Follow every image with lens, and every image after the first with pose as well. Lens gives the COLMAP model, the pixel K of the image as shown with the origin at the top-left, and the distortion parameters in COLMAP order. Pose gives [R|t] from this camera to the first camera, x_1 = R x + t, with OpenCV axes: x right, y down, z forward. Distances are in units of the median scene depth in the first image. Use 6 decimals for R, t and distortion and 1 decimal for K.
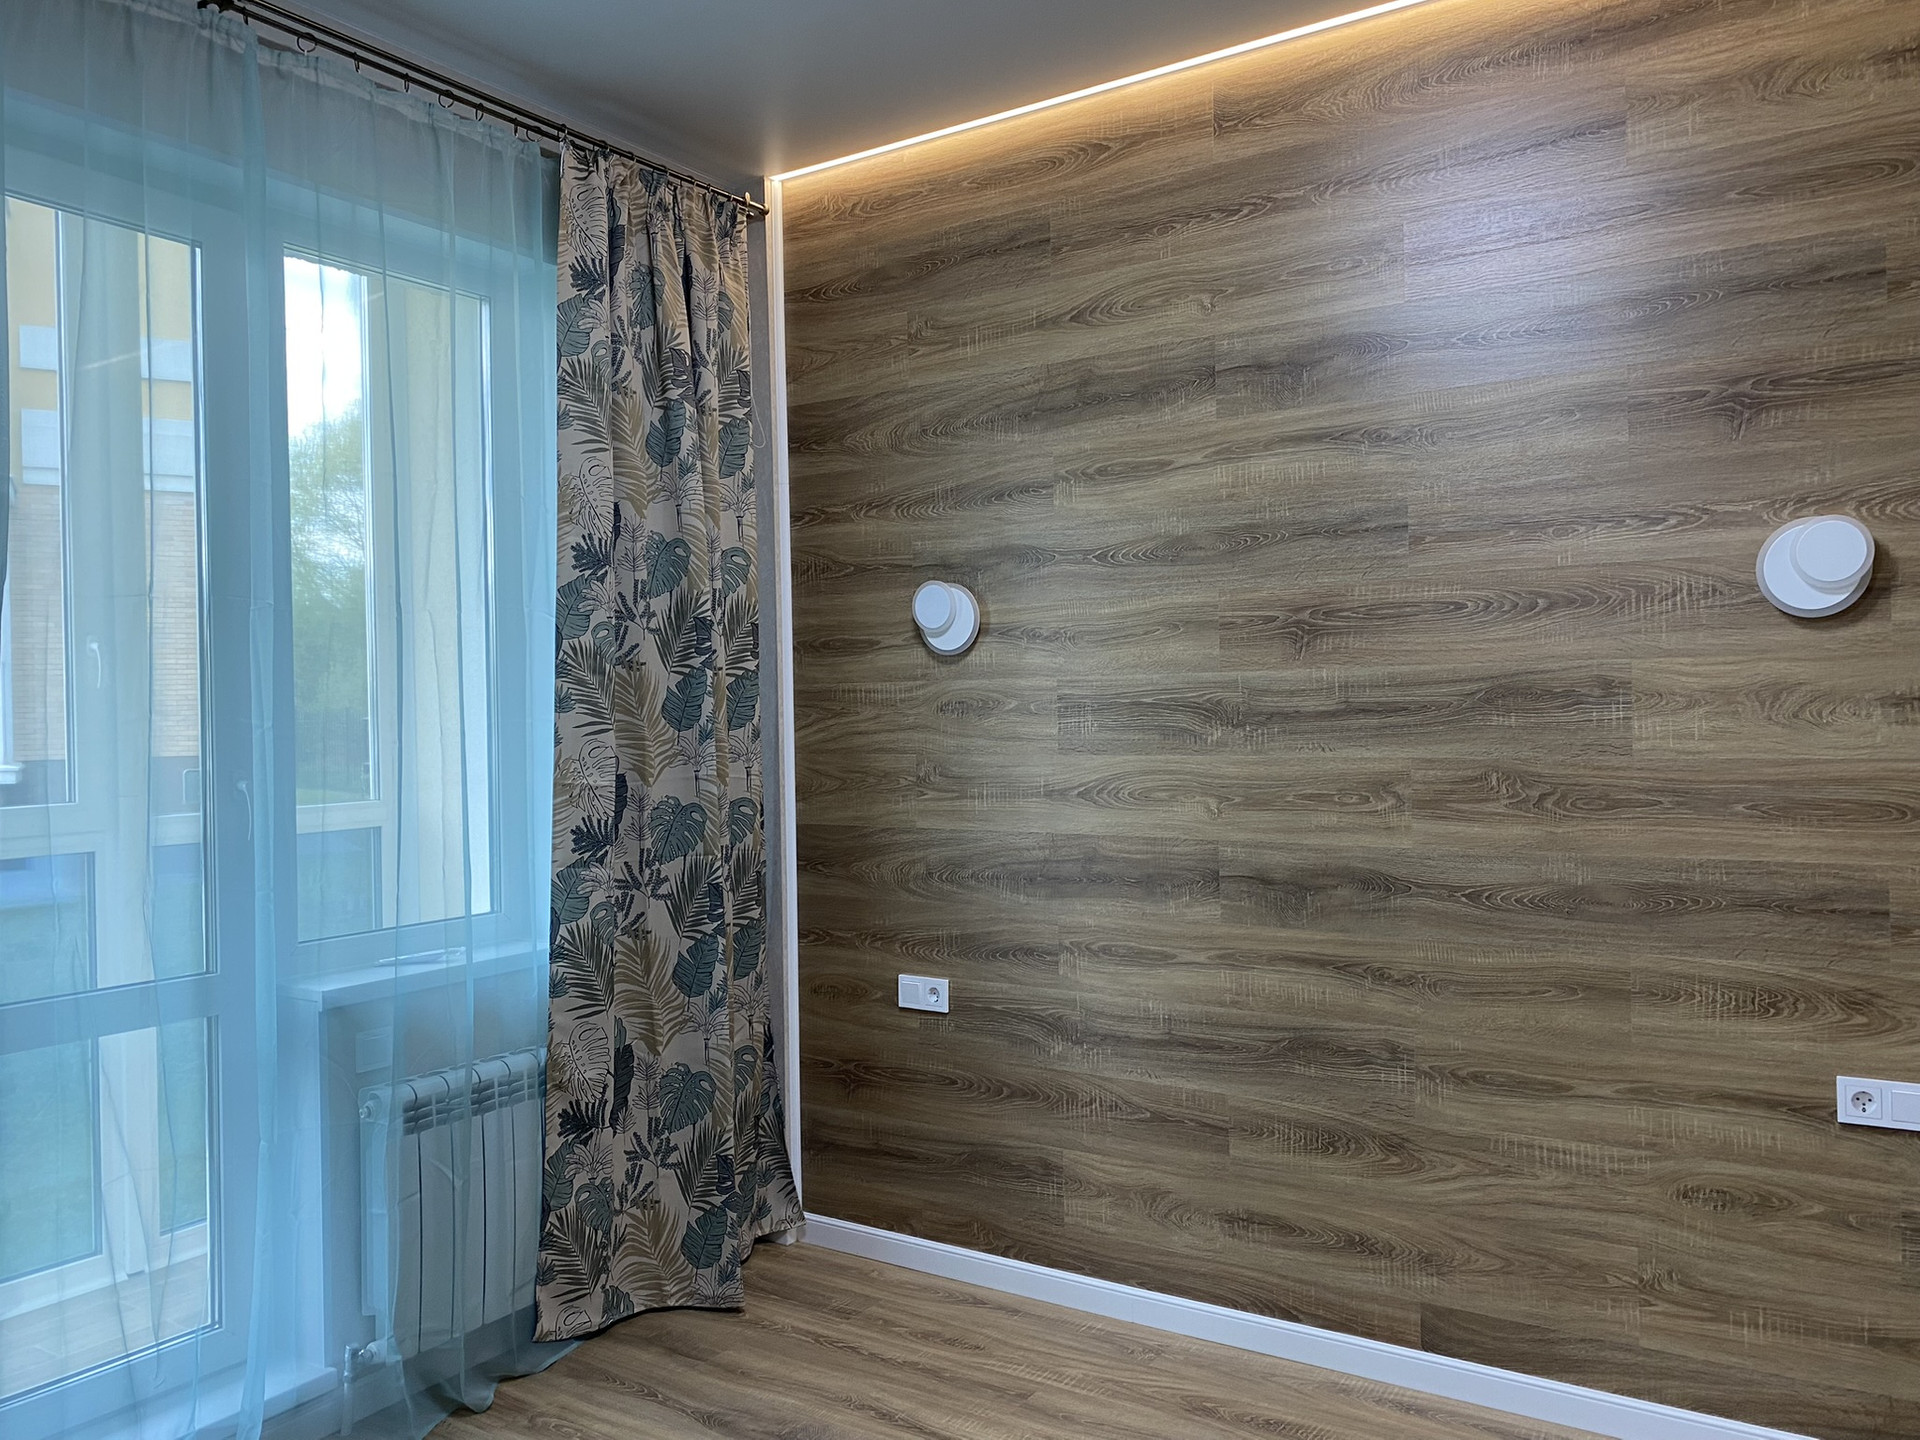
lens RADIAL K [[1454.0, 0, 967.8], [0, 1454.0, 710.1], [0, 0, 1]] dist [0.041819, -0.050333]
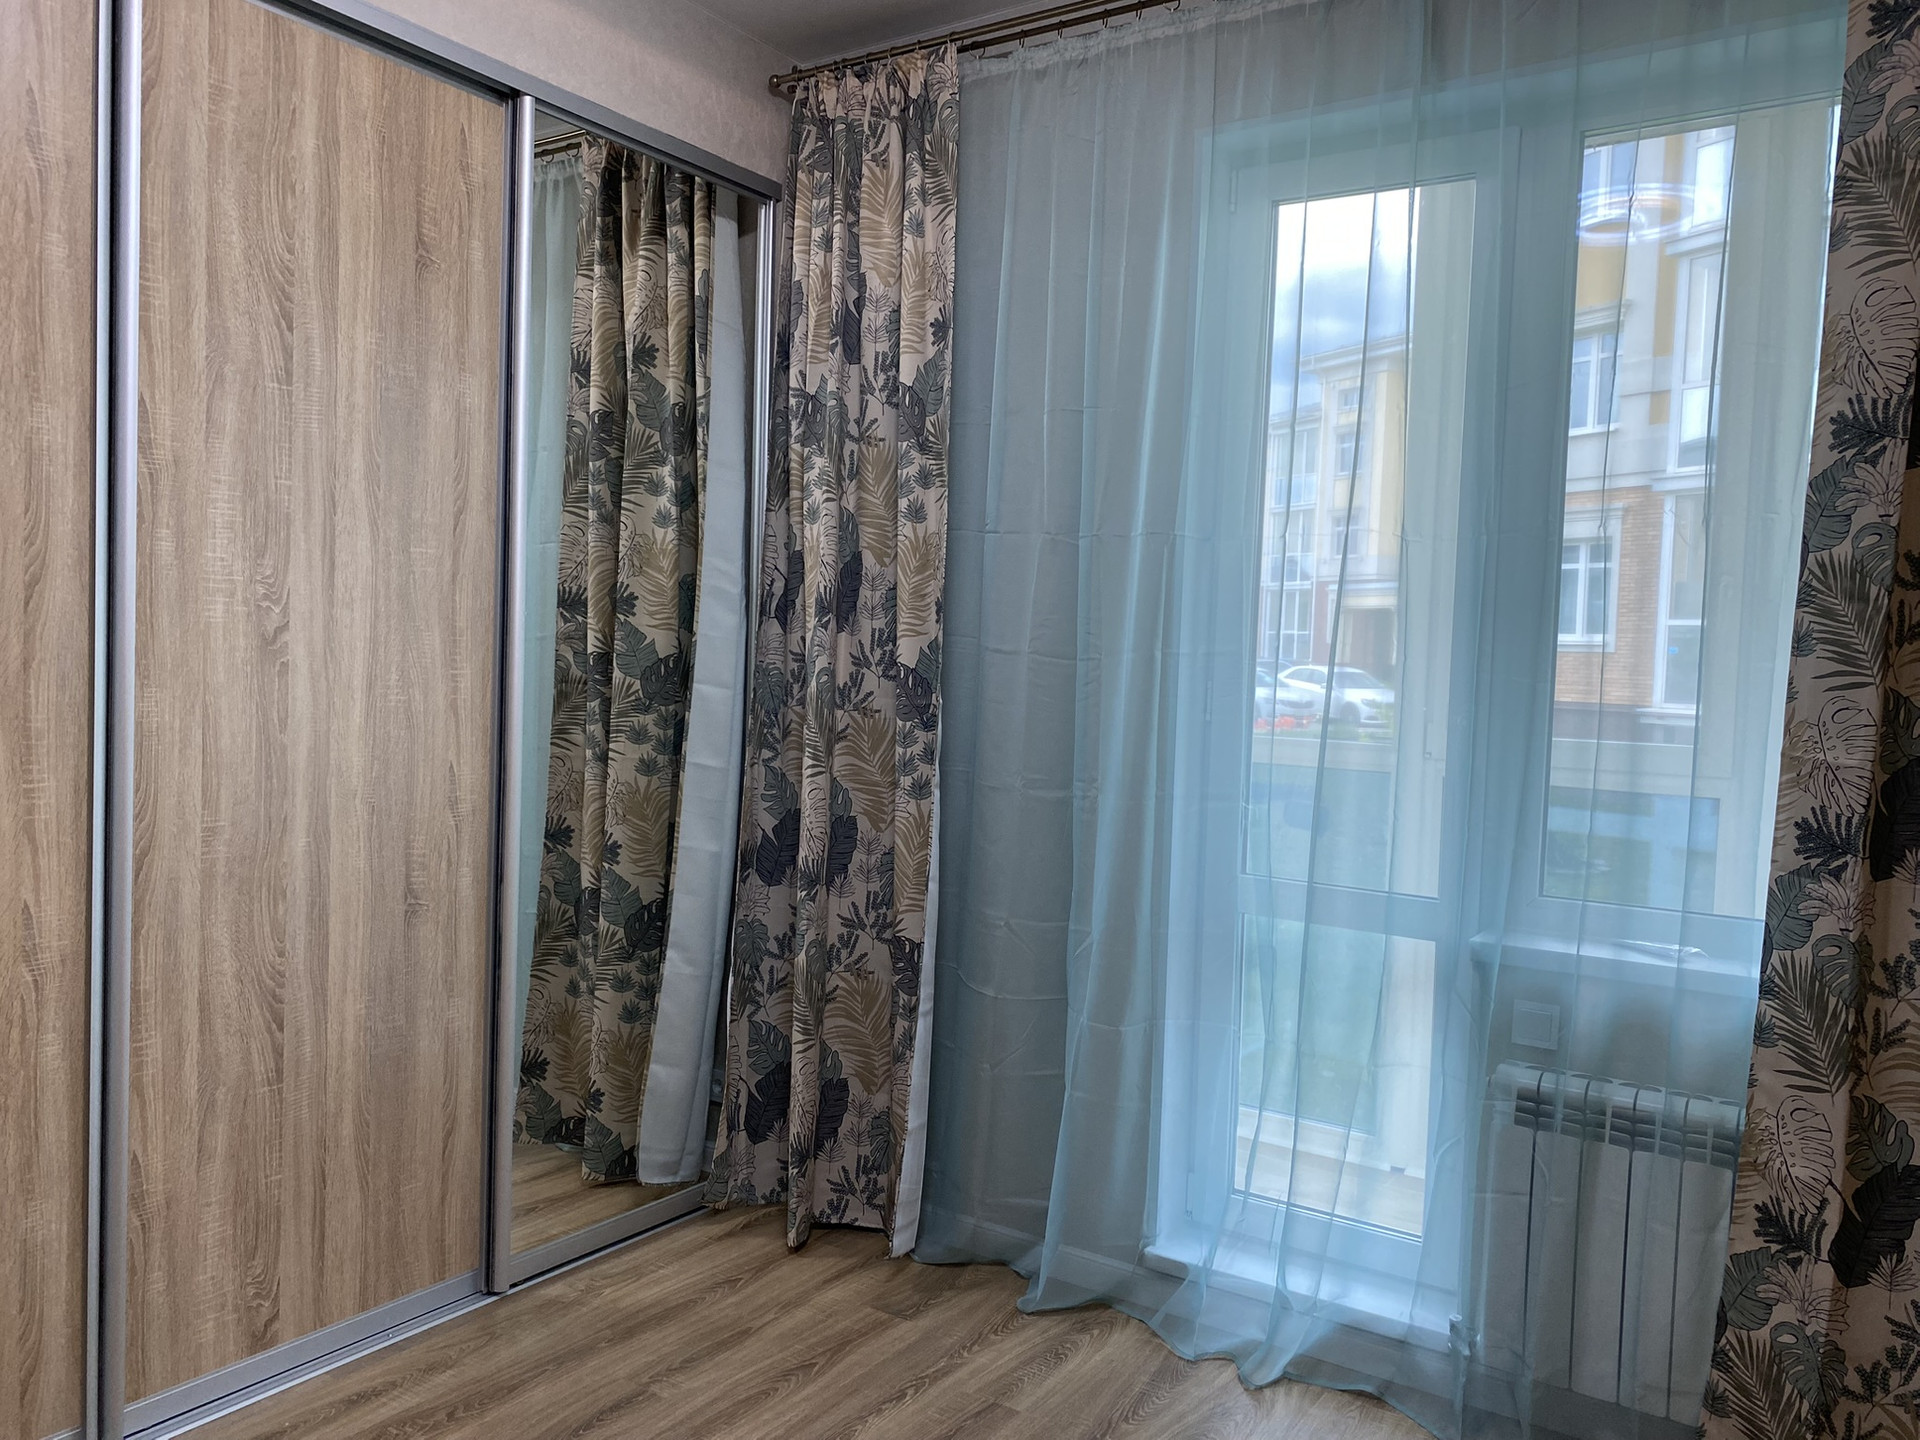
lens RADIAL K [[1454.0, 0, 969.8], [0, 1454.0, 717.7], [0, 0, 1]] dist [0.041819, -0.050333]
pose [[-0.022407, 0.058173, -0.998055, 0.432865], [-0.035333, 0.997636, 0.058942, 0.003825], [0.999124, 0.036585, -0.020298, 0.596054]]
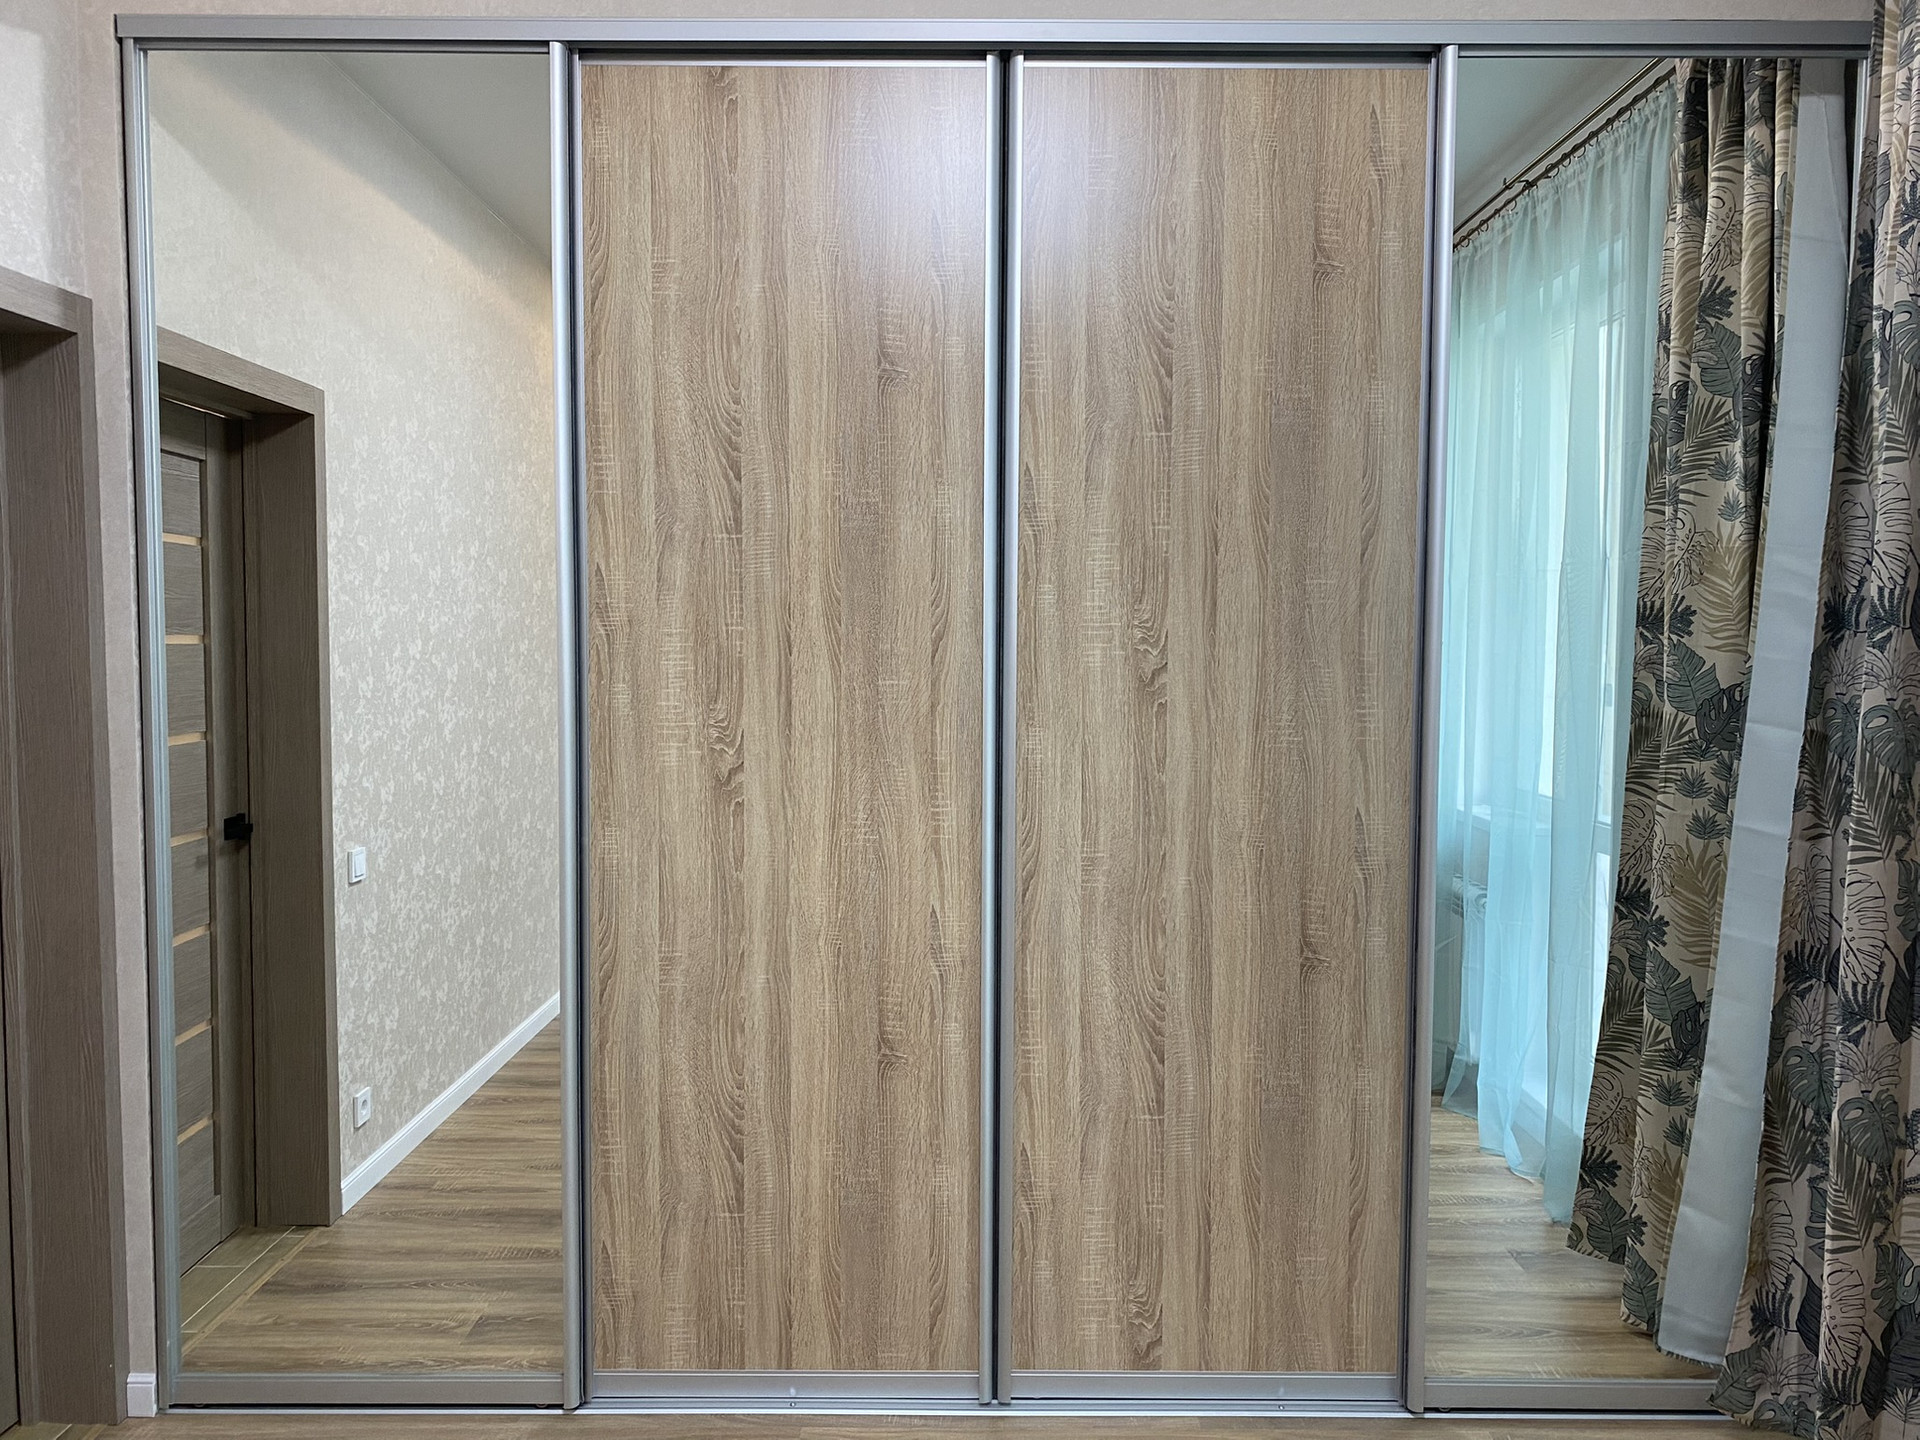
lens RADIAL K [[1454.0, 0, 978.0], [0, 1454.0, 724.4], [0, 0, 1]] dist [0.041819, -0.050333]
pose [[-0.840073, 0.047454, -0.540394, 0.170377], [0.011140, 0.997466, 0.070274, -0.012319], [0.542359, 0.053016, -0.838472, 0.825344]]
